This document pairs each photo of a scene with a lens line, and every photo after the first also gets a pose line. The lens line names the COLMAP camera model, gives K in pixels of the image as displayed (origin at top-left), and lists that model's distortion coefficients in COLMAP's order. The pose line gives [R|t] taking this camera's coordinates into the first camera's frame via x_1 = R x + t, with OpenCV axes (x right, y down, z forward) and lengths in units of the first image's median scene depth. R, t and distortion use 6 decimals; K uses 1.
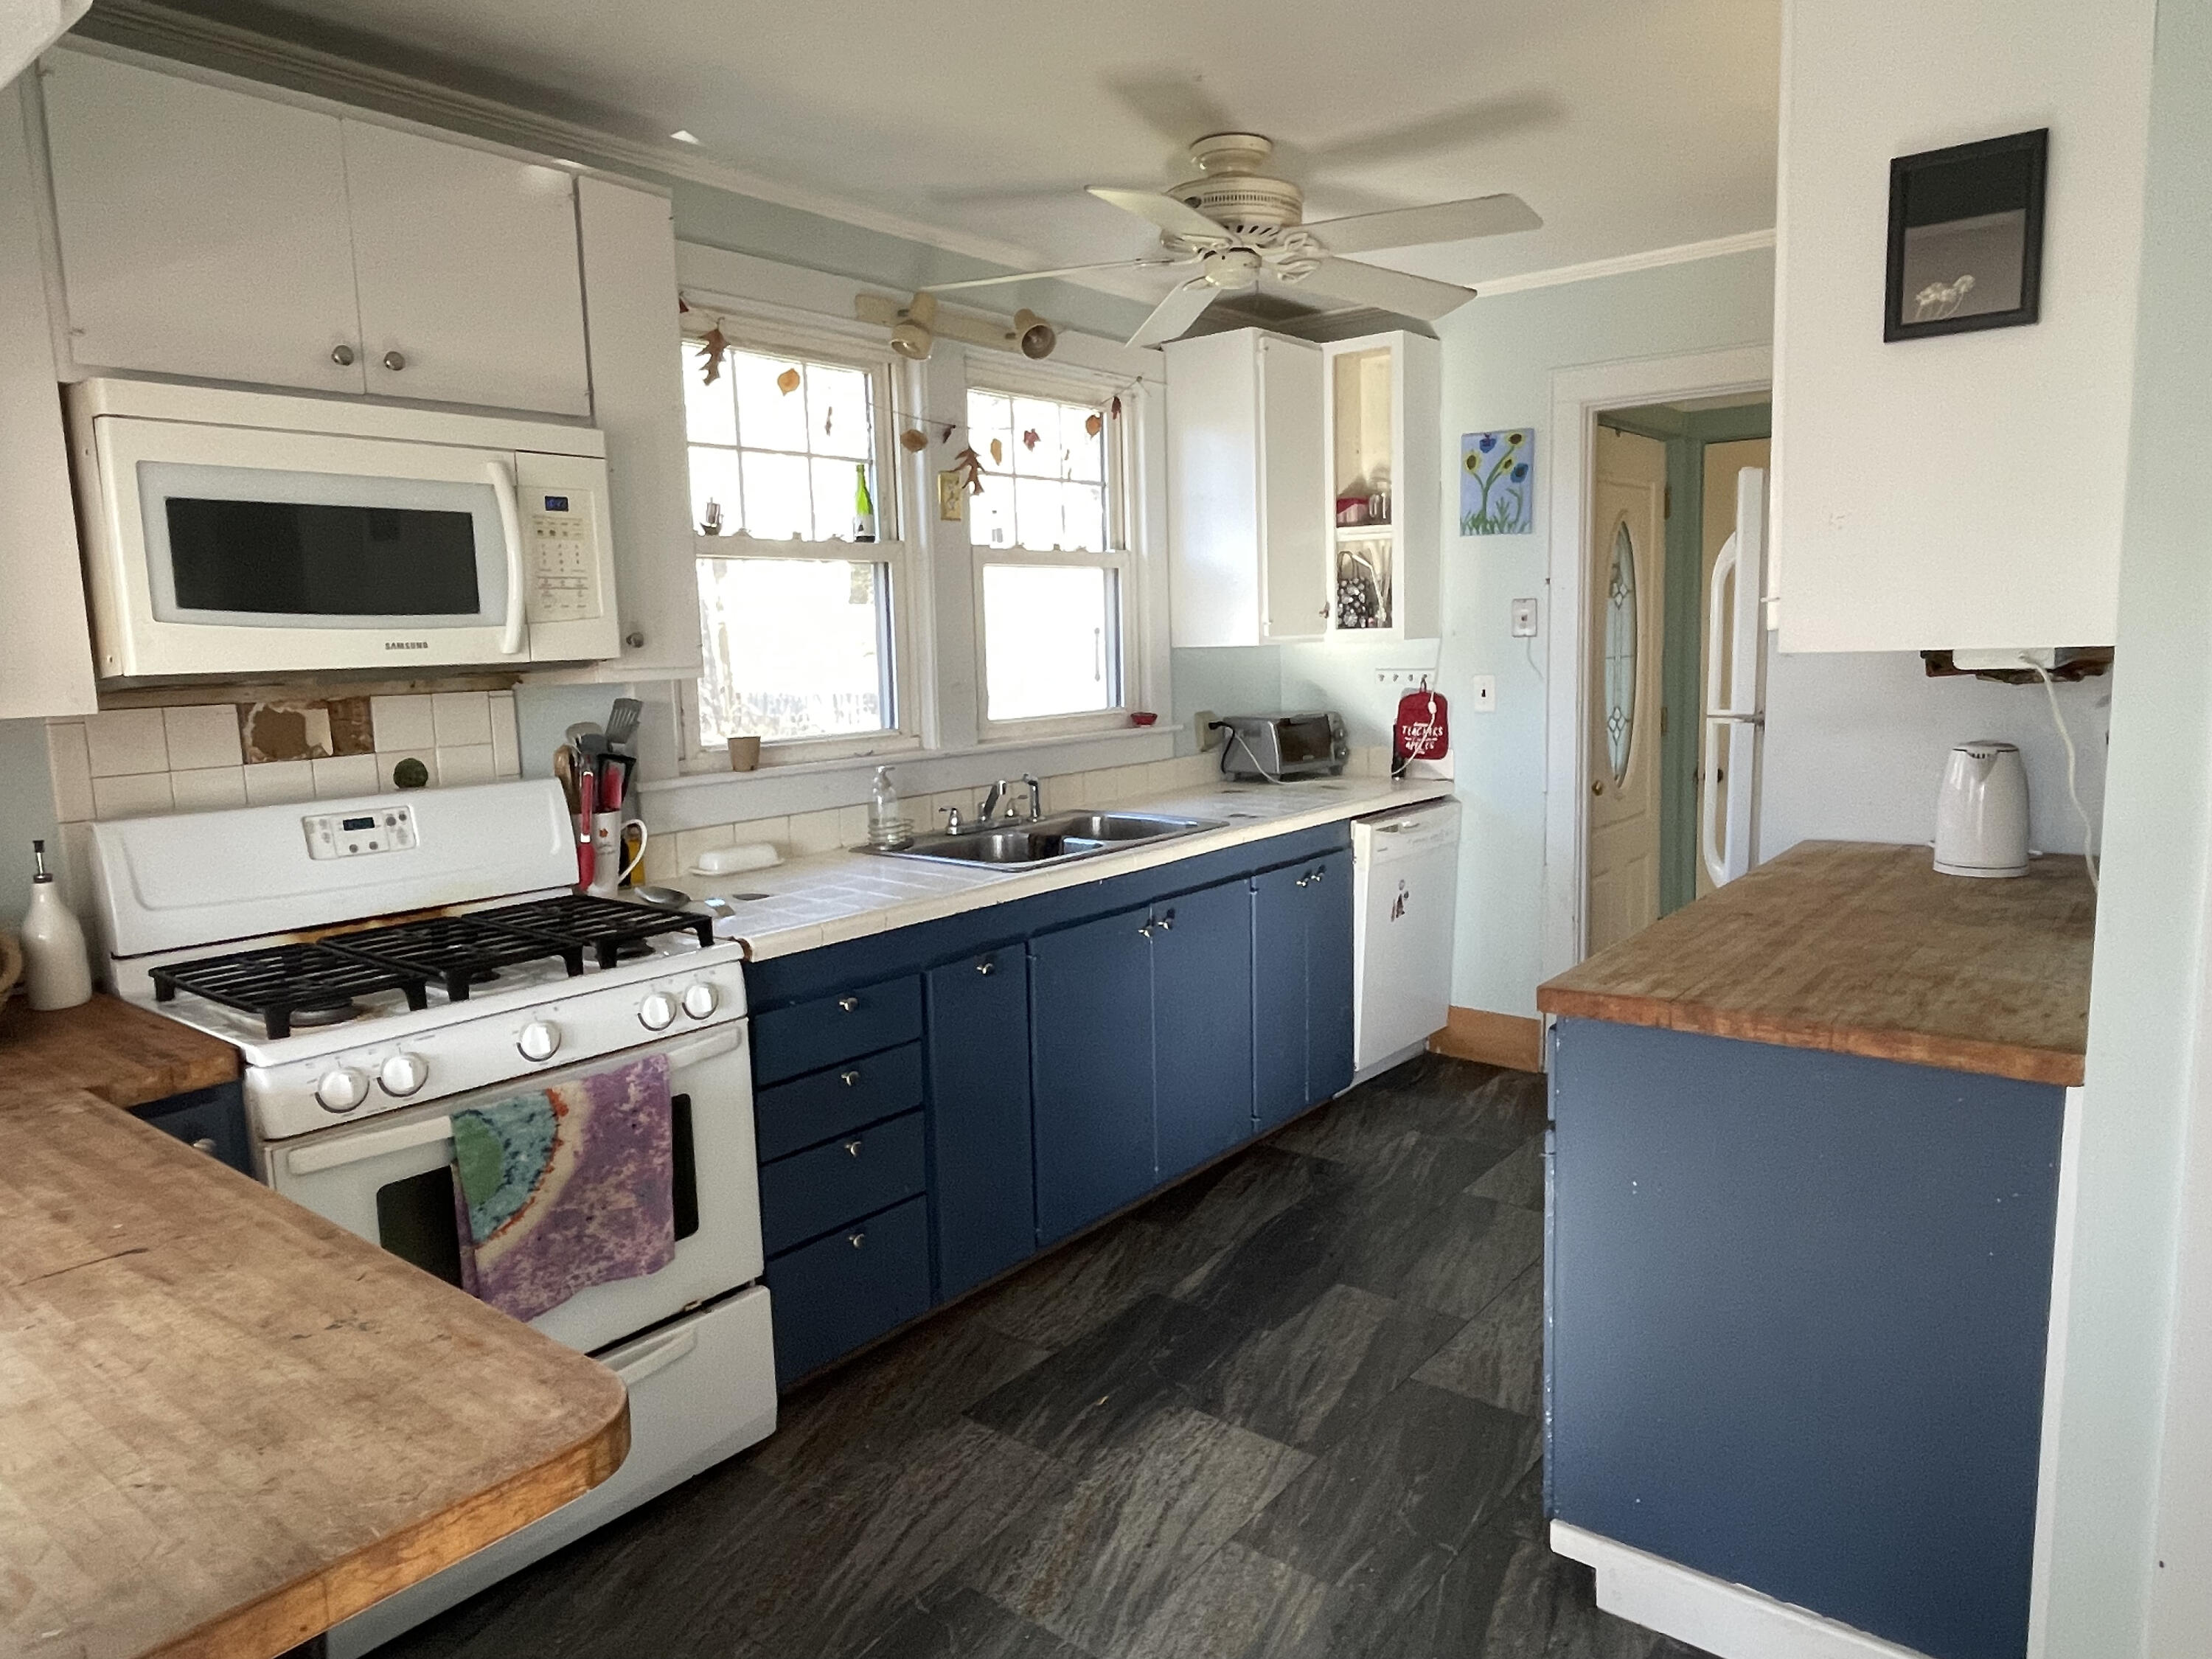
lens RADIAL K [[1412.0, 0, 1109.6], [0, 1412.0, 832.1], [0, 0, 1]] dist [-0.004338, -0.000240]
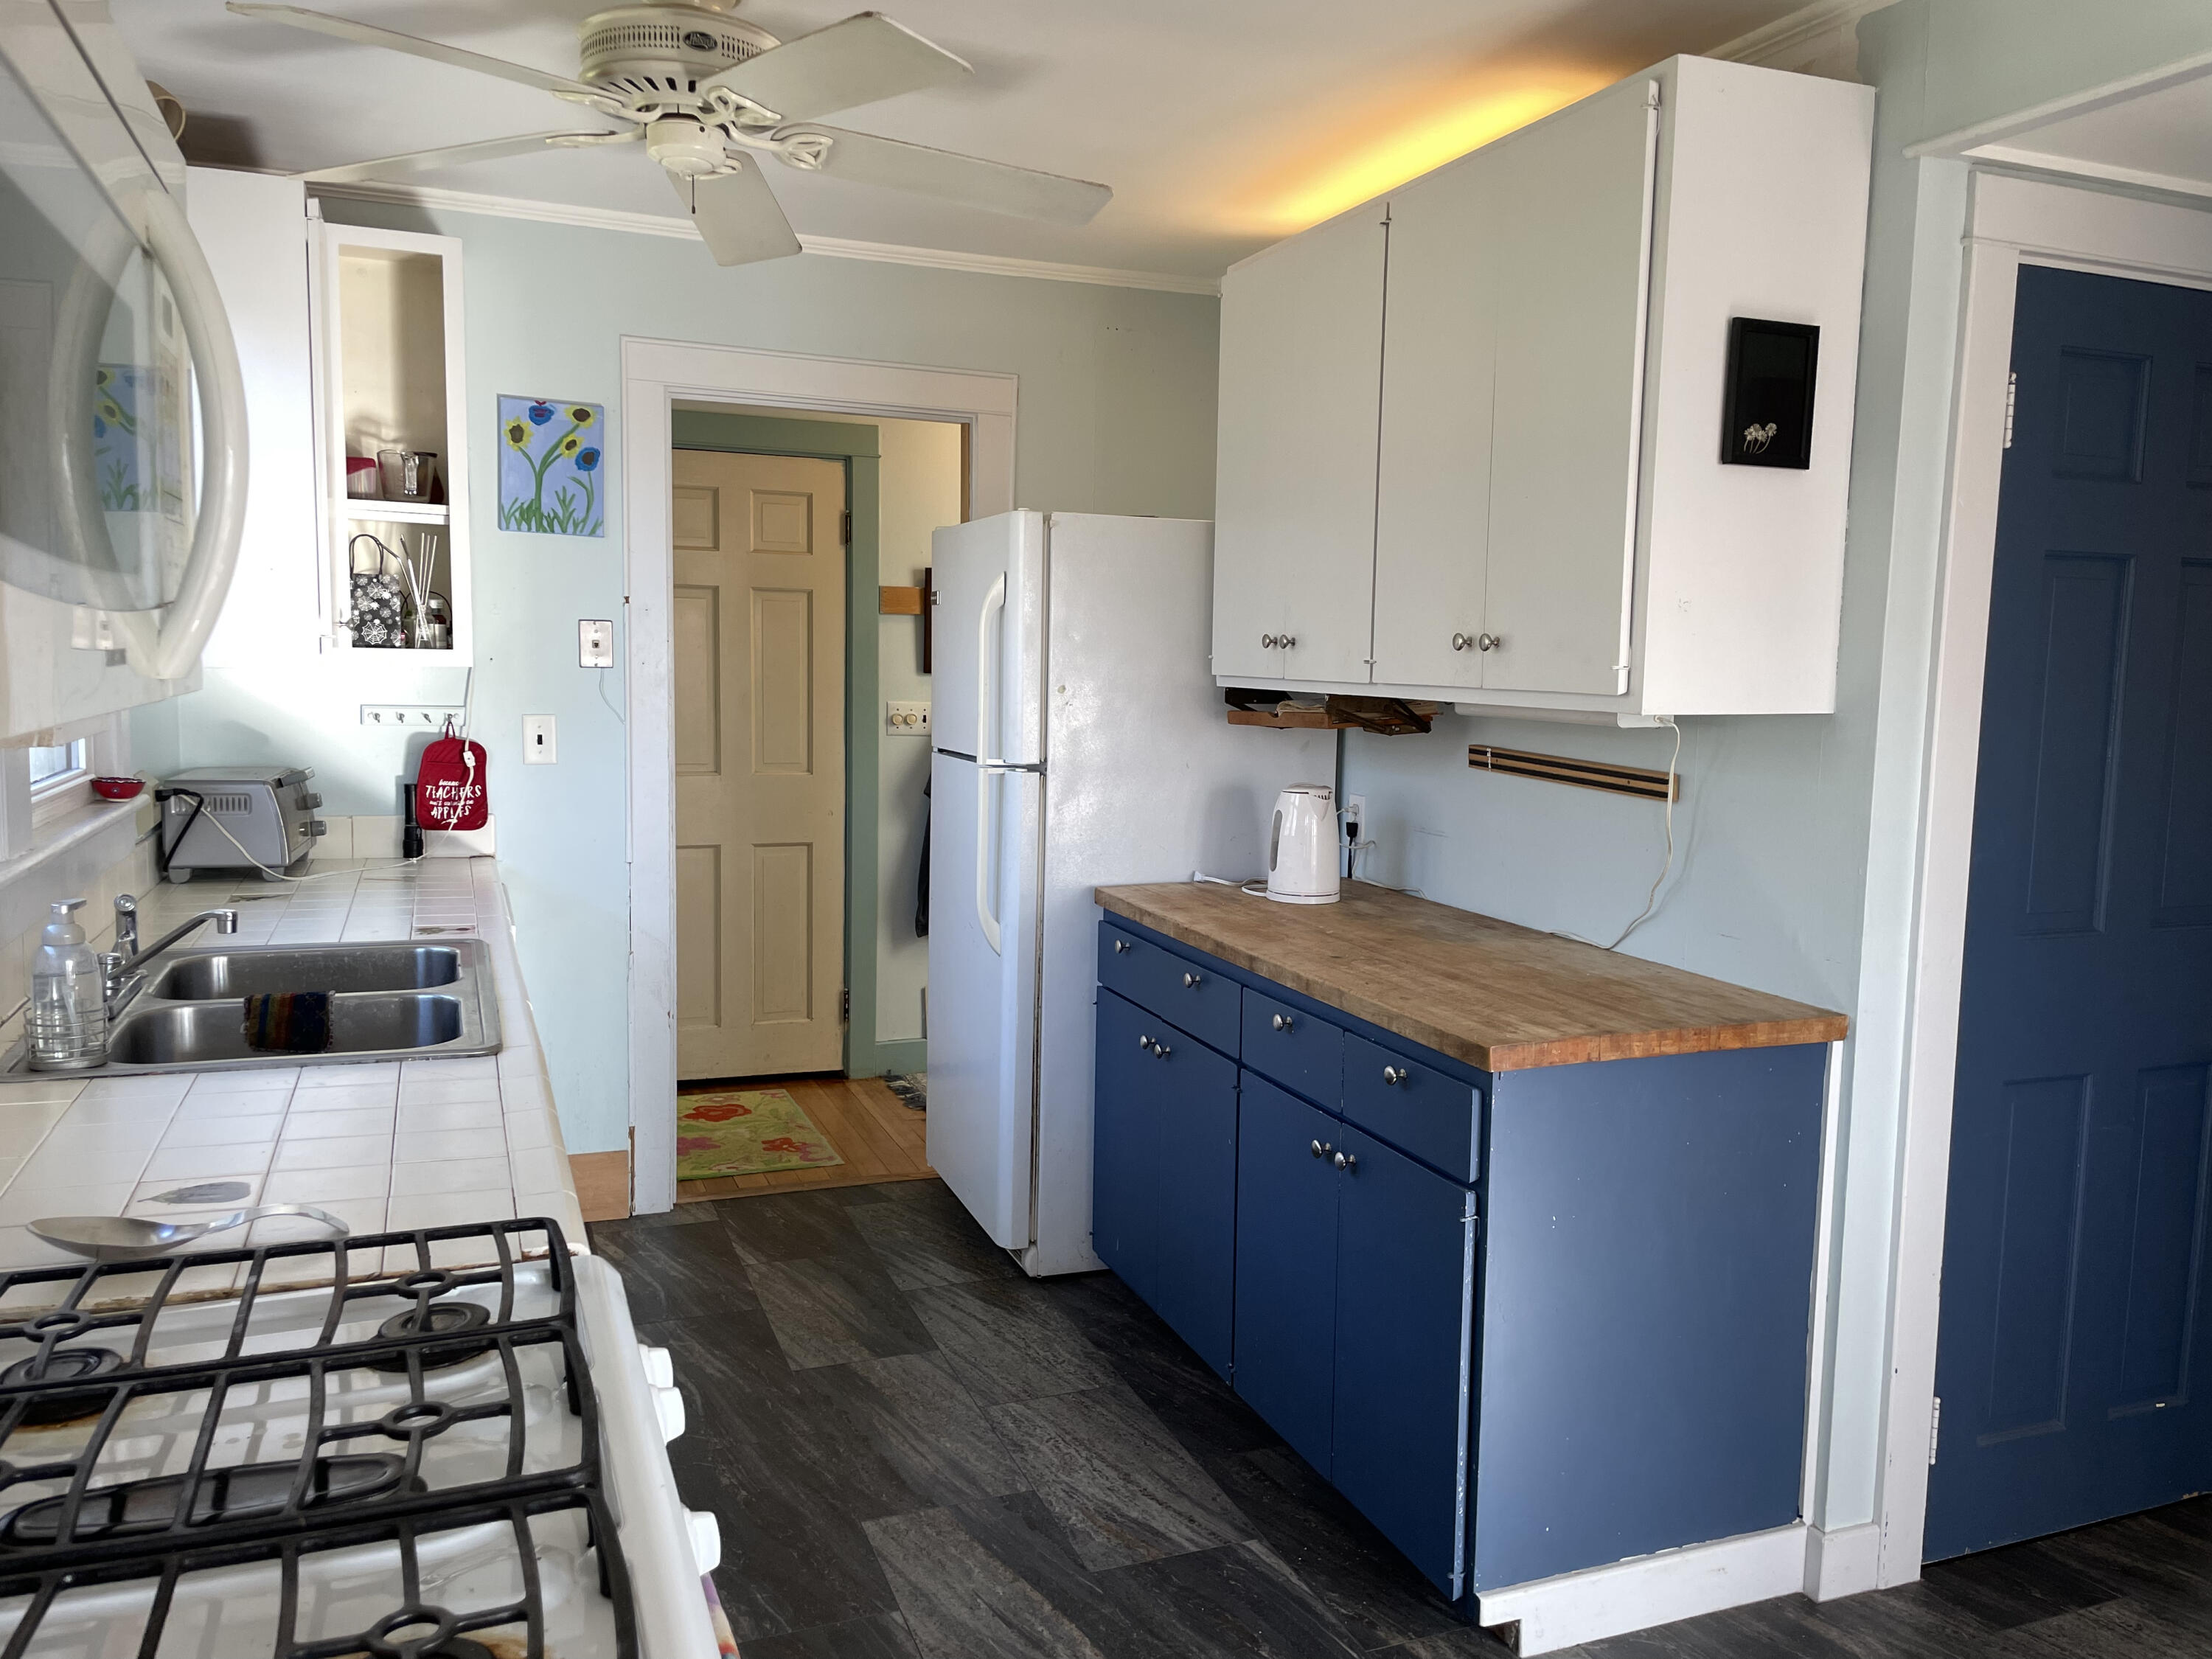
lens RADIAL K [[1692.1, 0, 1110.0], [0, 1692.1, 827.0], [0, 0, 1]] dist [0.032069, -0.000794]
pose [[0.490259, -0.052098, 0.870018, -0.393760], [0.084971, 0.996314, 0.011779, -0.037086], [-0.867425, 0.068151, 0.492879, 0.293825]]
